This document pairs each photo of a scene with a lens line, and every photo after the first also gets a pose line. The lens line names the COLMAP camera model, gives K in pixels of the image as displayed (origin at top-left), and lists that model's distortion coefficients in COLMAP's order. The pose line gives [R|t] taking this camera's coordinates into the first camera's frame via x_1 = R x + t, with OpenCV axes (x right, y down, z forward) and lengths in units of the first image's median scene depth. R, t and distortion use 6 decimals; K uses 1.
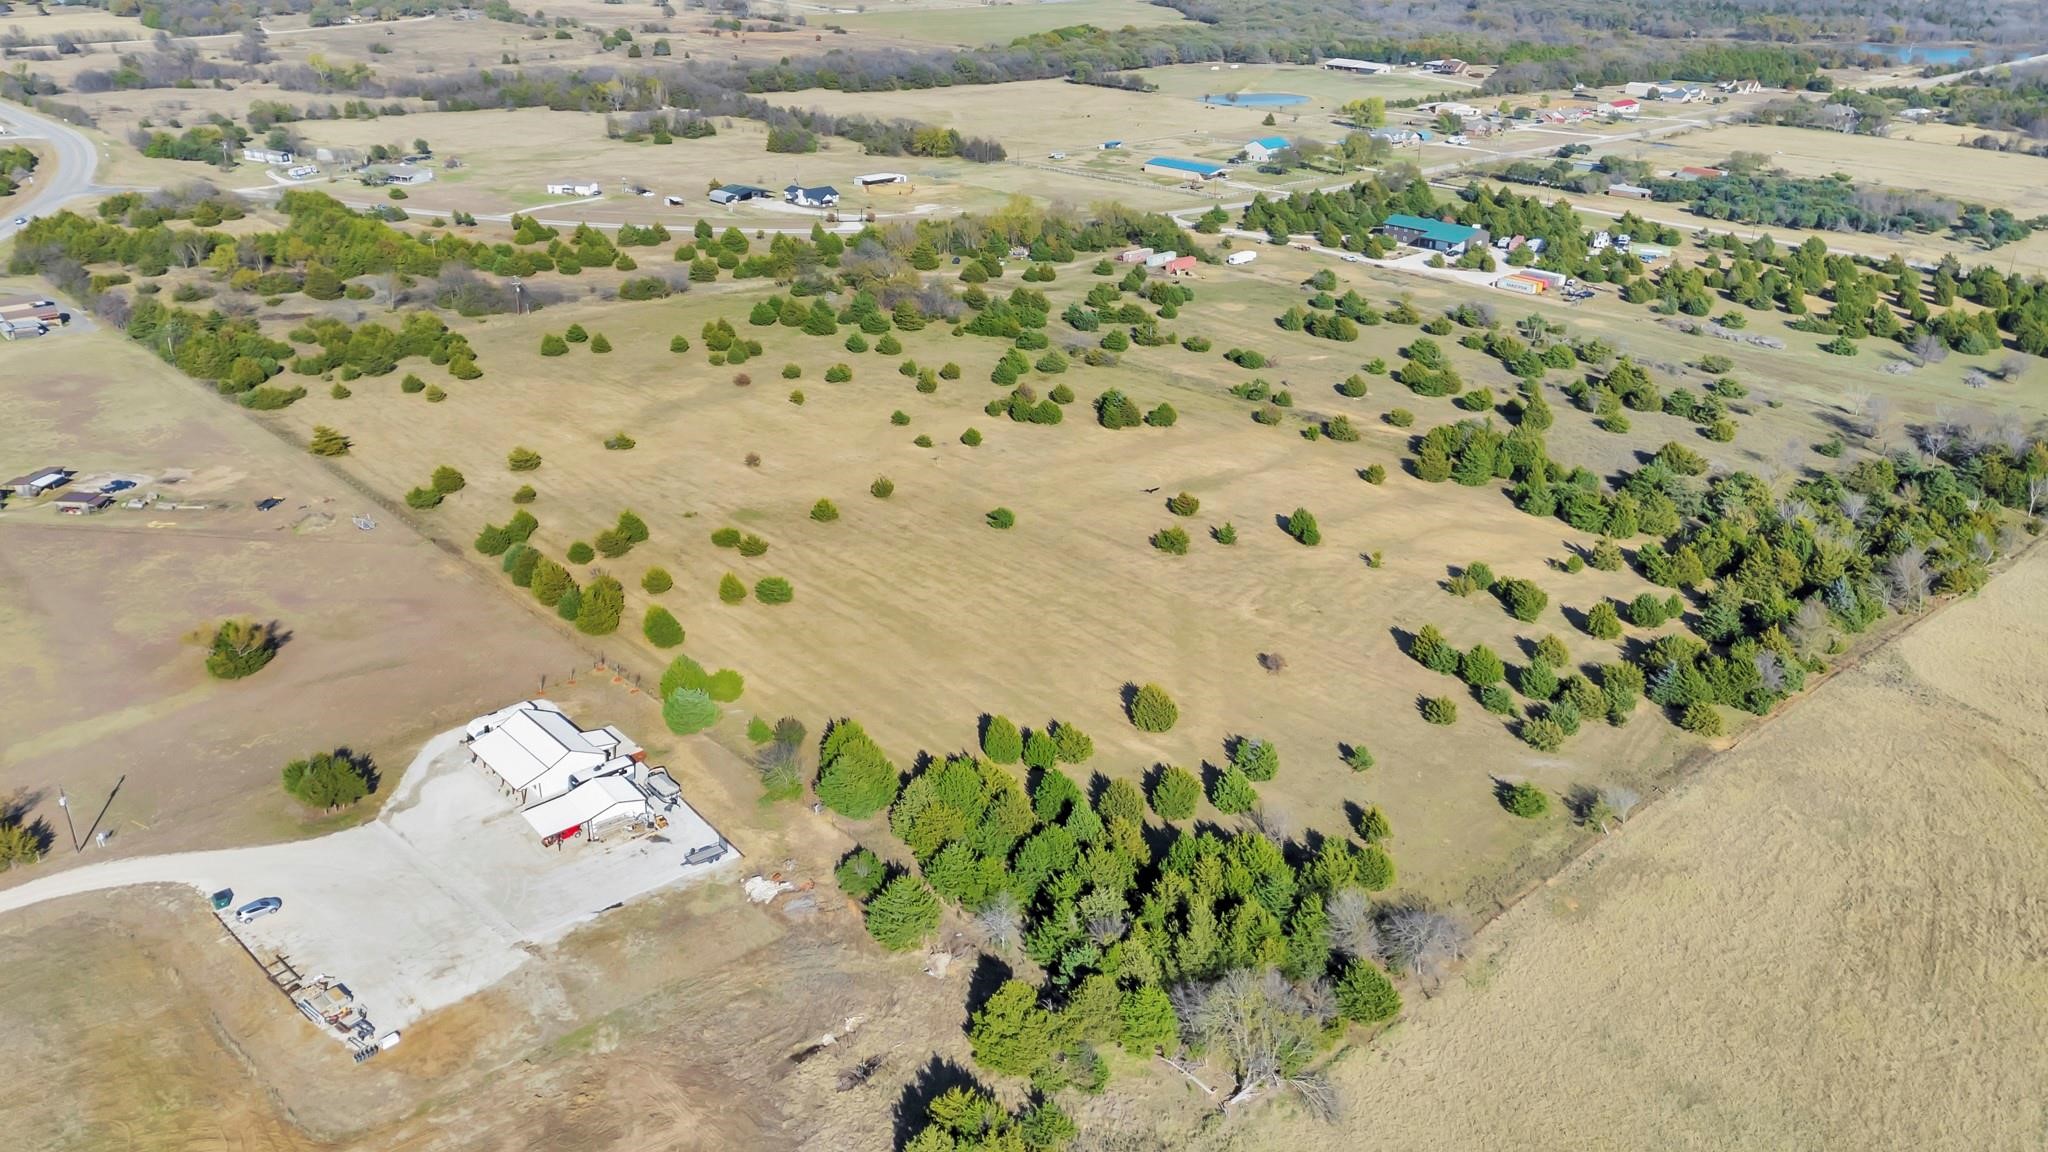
lens RADIAL K [[1511.6, 0, 1019.4], [0, 1511.6, 541.2], [0, 0, 1]] dist [0.076596, -0.052692]
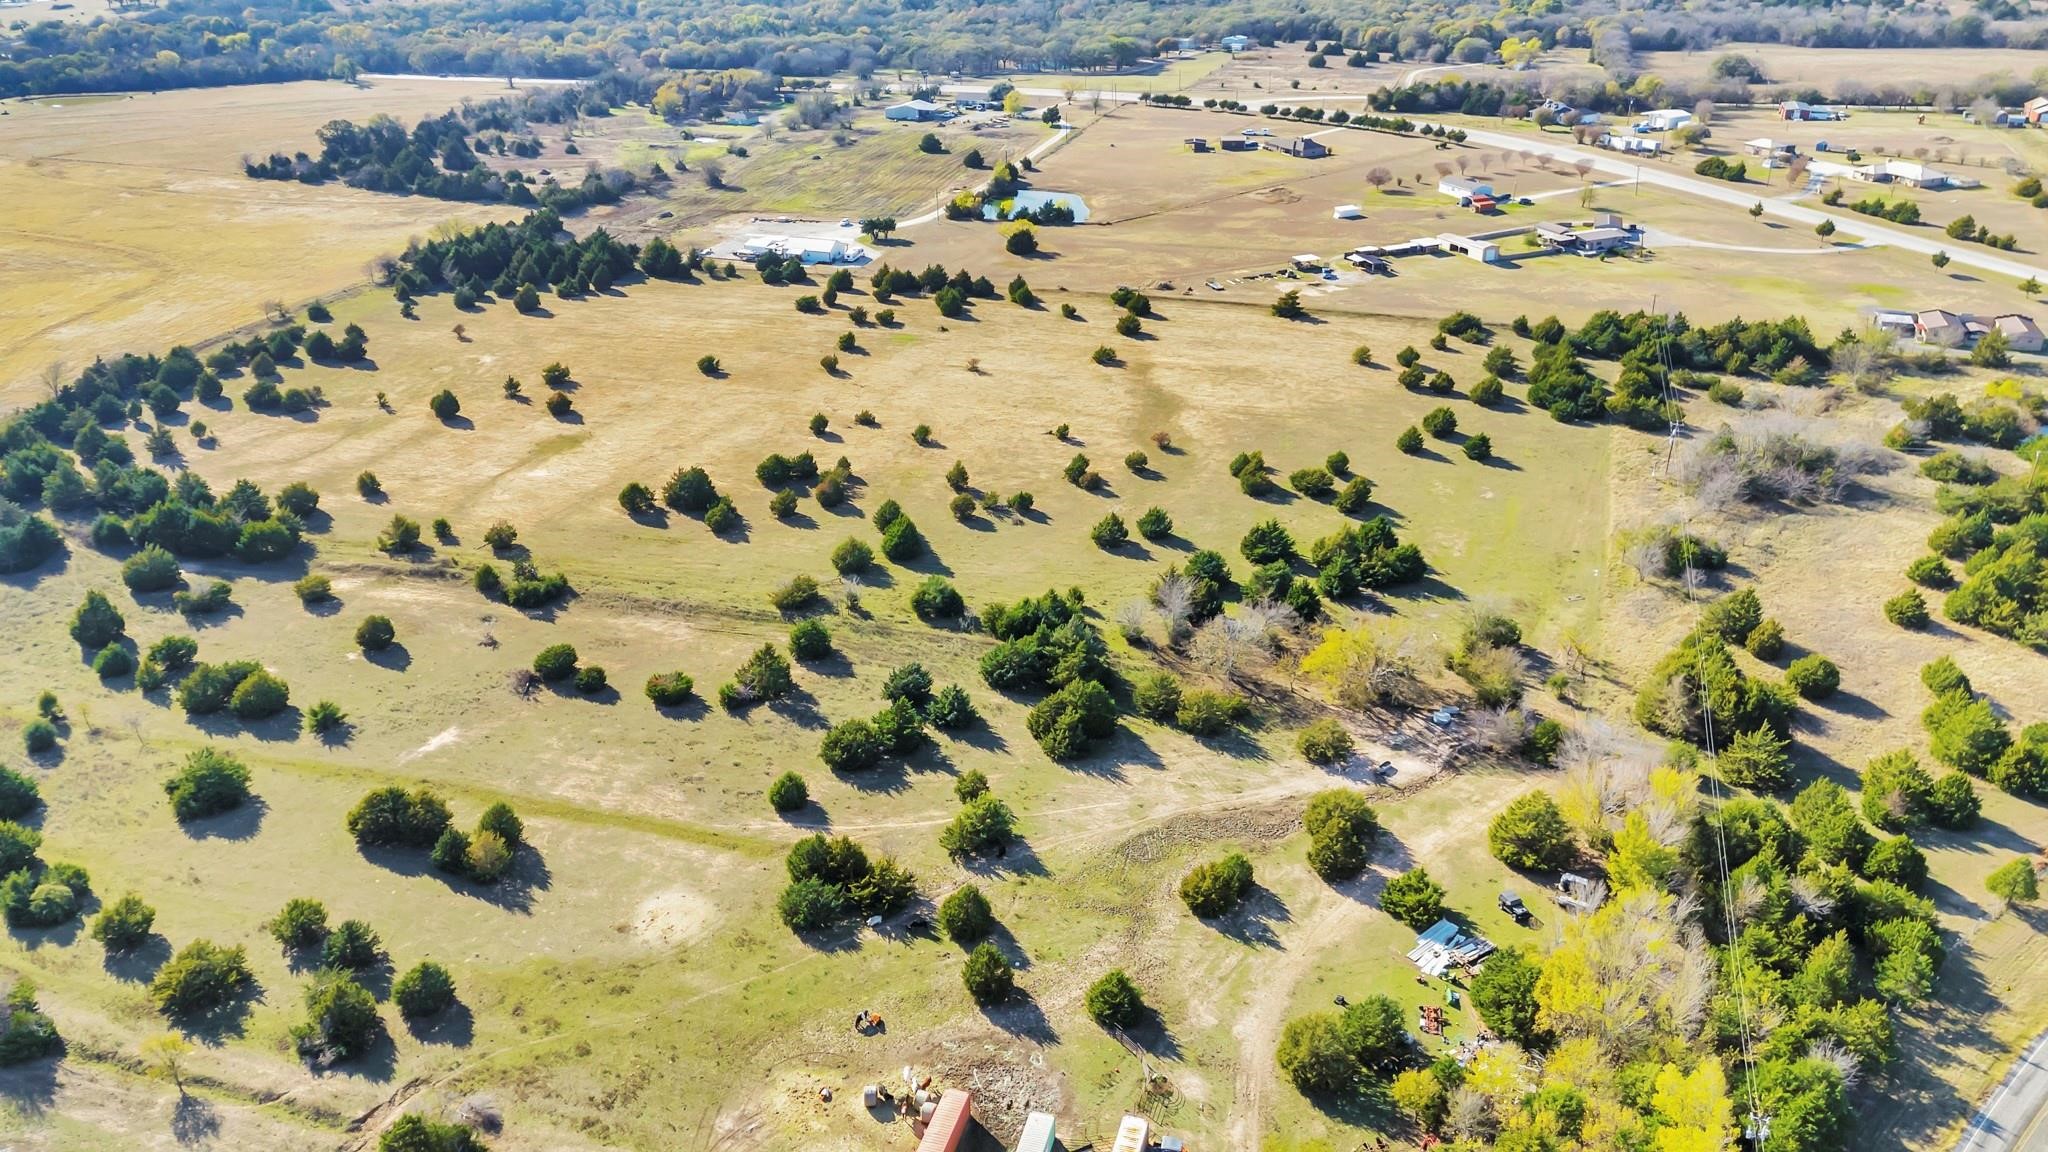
lens RADIAL K [[1511.6, 0, 1019.4], [0, 1511.6, 541.2], [0, 0, 1]] dist [0.076596, -0.052692]
pose [[-0.868815, 0.216931, -0.445085, 0.261073], [-0.187063, 0.688483, 0.700713, -0.621962], [0.458440, 0.692049, -0.557585, 1.443421]]
